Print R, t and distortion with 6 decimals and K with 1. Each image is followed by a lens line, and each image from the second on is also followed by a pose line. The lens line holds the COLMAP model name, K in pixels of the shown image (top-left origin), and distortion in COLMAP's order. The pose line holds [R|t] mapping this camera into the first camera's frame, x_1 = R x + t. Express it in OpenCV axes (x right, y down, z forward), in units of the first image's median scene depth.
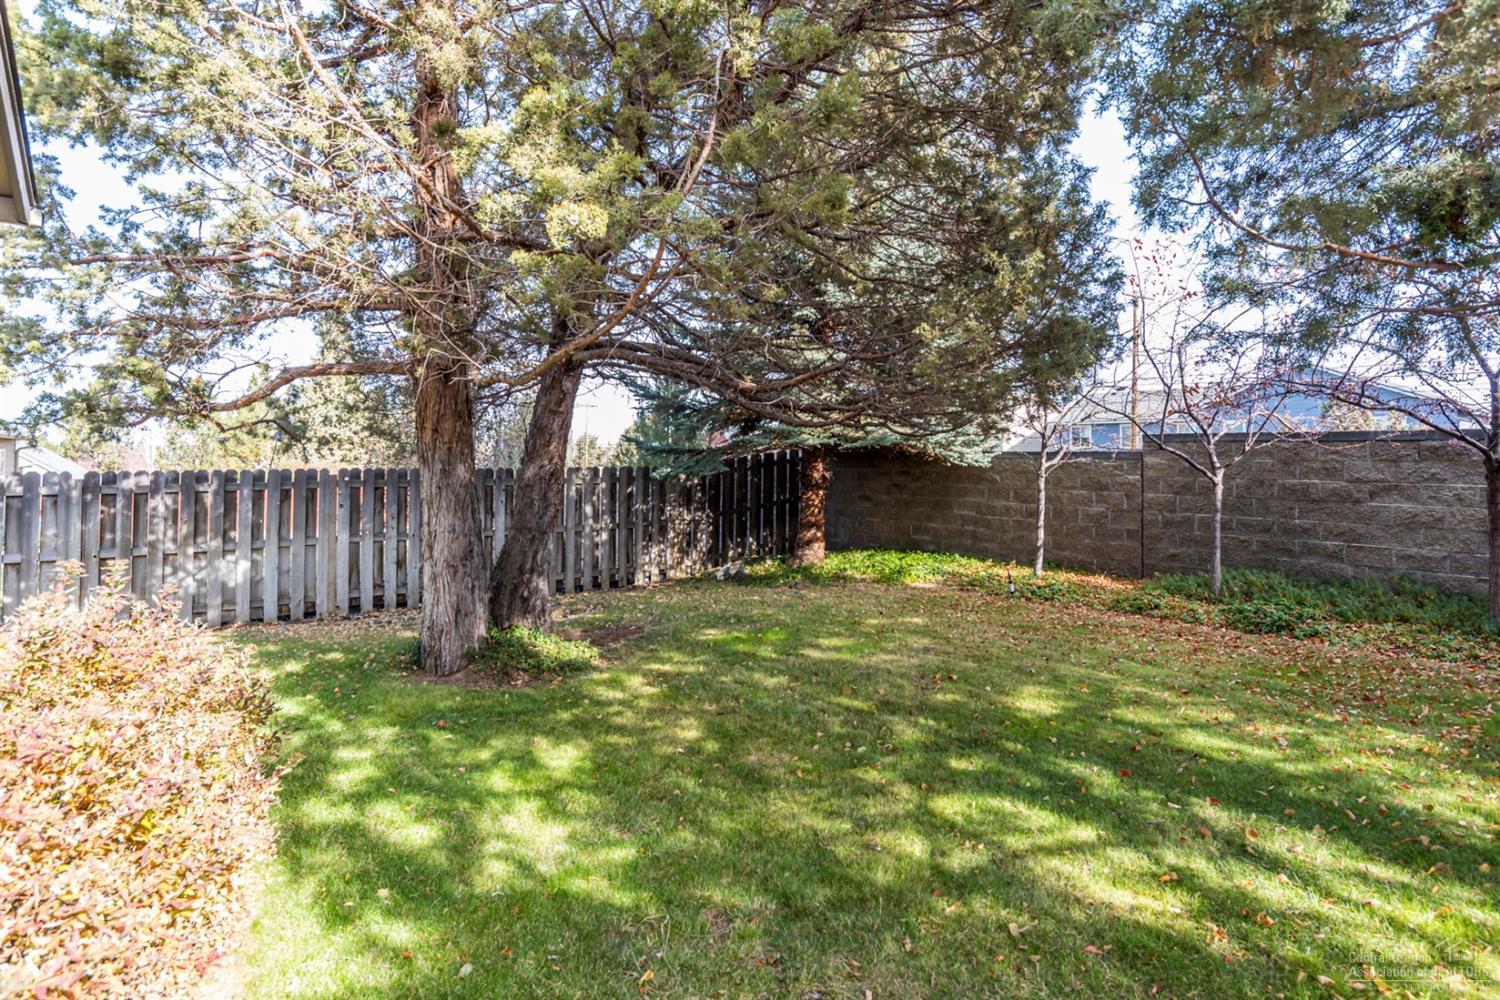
lens RADIAL K [[769.8, 0, 751.5], [0, 769.8, 466.2], [0, 0, 1]] dist [0.001059, 0.012984]
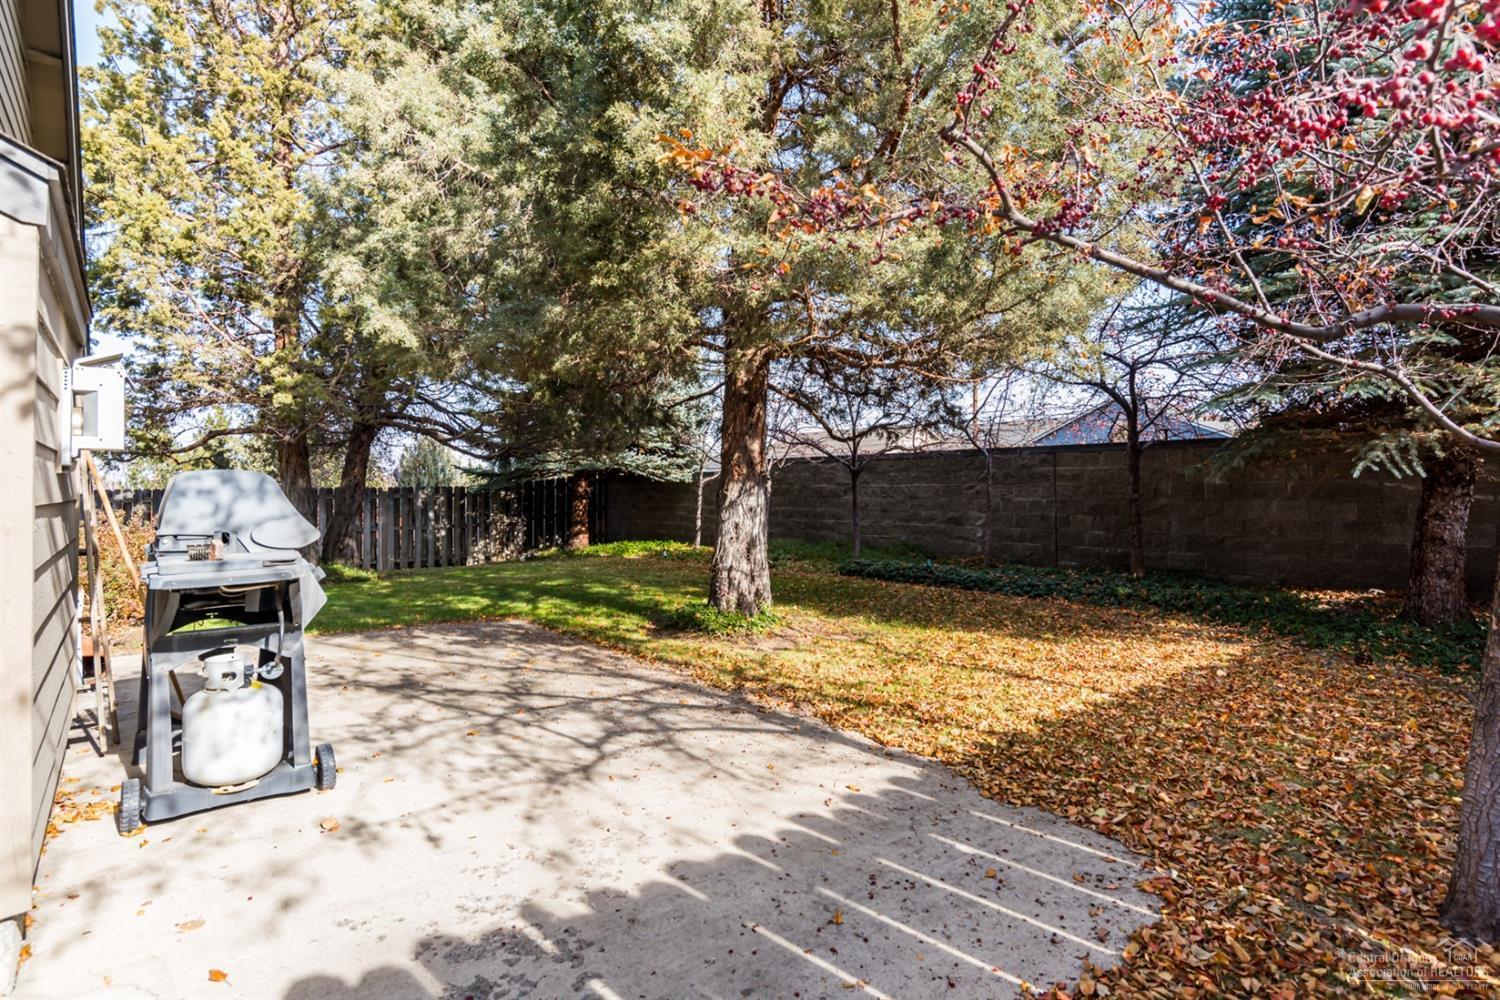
lens RADIAL K [[769.8, 0, 749.7], [0, 769.8, 496.0], [0, 0, 1]] dist [0.001059, 0.012984]
pose [[0.999366, -0.012790, 0.033228, 0.405011], [0.012856, 0.999916, -0.001791, 0.034317], [-0.033203, 0.002217, 0.999446, -0.583785]]
